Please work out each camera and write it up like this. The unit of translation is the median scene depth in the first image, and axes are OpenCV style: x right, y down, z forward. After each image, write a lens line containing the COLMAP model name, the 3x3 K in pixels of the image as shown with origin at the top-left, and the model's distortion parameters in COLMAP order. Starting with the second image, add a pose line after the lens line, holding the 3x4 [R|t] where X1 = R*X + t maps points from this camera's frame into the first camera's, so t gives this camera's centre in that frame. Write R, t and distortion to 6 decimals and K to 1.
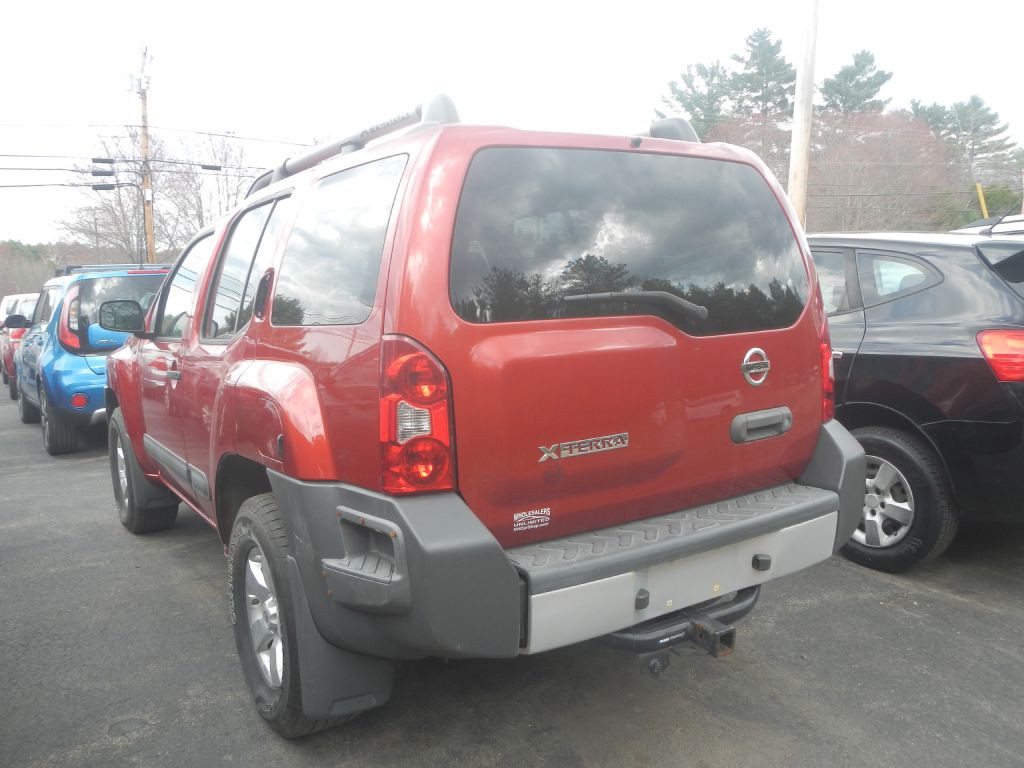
lens RADIAL K [[833.3, 0, 504.6], [0, 833.3, 384.6], [0, 0, 1]] dist [0.005202, -0.006262]
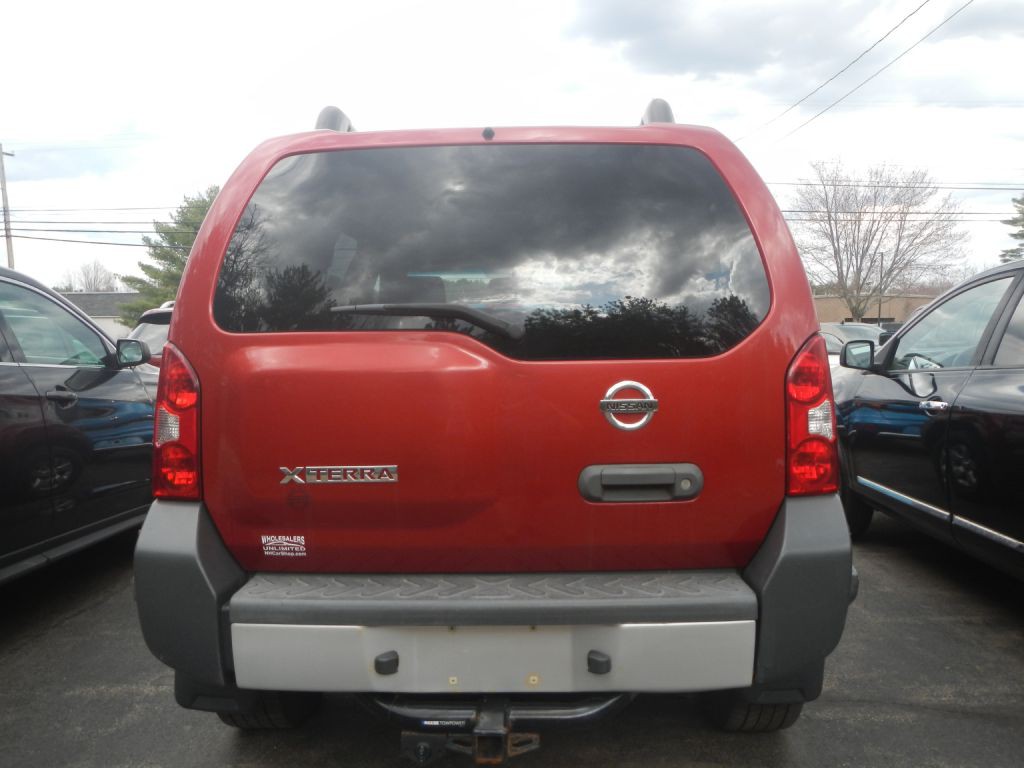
lens RADIAL K [[833.3, 0, 515.7], [0, 833.3, 380.5], [0, 0, 1]] dist [0.005202, -0.006262]
pose [[0.833188, 0.053551, -0.550391, 0.701157], [-0.083235, 0.996105, -0.029084, -0.014846], [0.546690, 0.070044, 0.834400, 0.332026]]
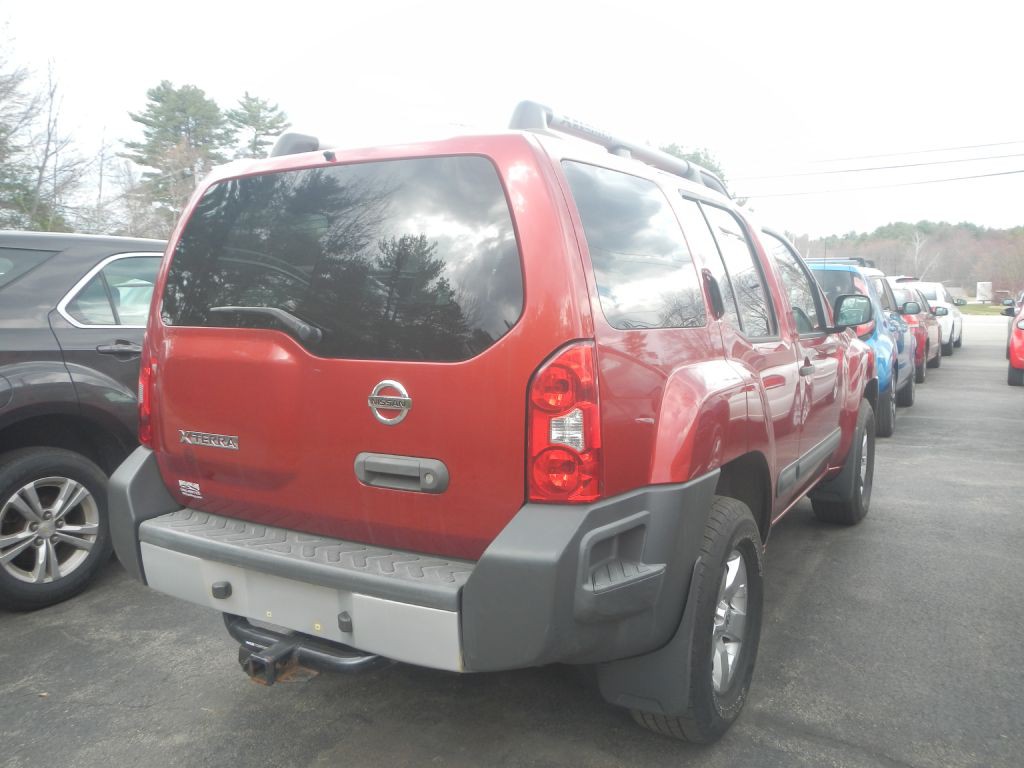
lens RADIAL K [[833.3, 0, 514.8], [0, 833.3, 376.6], [0, 0, 1]] dist [0.005202, -0.006262]
pose [[0.451751, 0.122695, -0.883667, 1.221898], [-0.112451, 0.990429, 0.080031, -0.143291], [0.885029, 0.063215, 0.461224, 0.793504]]
